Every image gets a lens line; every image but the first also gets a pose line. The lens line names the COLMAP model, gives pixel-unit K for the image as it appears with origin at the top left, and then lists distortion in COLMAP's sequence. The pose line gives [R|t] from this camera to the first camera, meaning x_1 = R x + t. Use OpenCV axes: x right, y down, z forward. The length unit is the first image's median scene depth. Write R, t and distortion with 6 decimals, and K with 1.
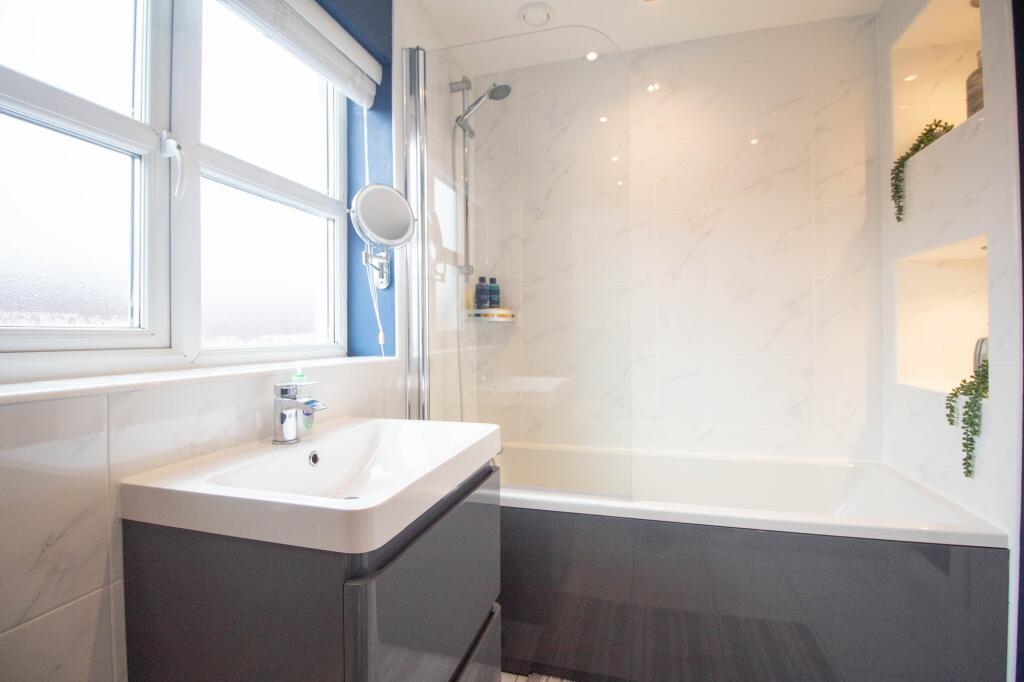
lens RADIAL K [[481.5, 0, 515.8], [0, 481.5, 329.2], [0, 0, 1]] dist [-0.002839, -0.000461]
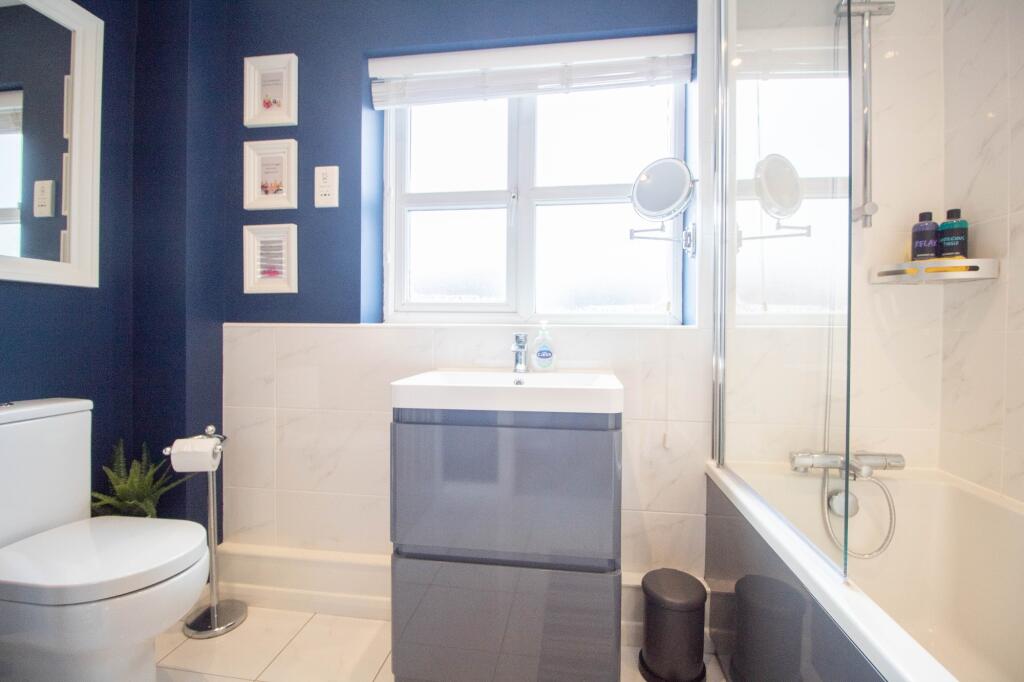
lens RADIAL K [[481.5, 0, 515.8], [0, 481.5, 329.2], [0, 0, 1]] dist [-0.002839, -0.000461]
pose [[0.129939, 0.011189, -0.991459, 0.694759], [0.001112, 0.999934, 0.011430, 0.054257], [0.991521, -0.002588, 0.129918, 0.530565]]
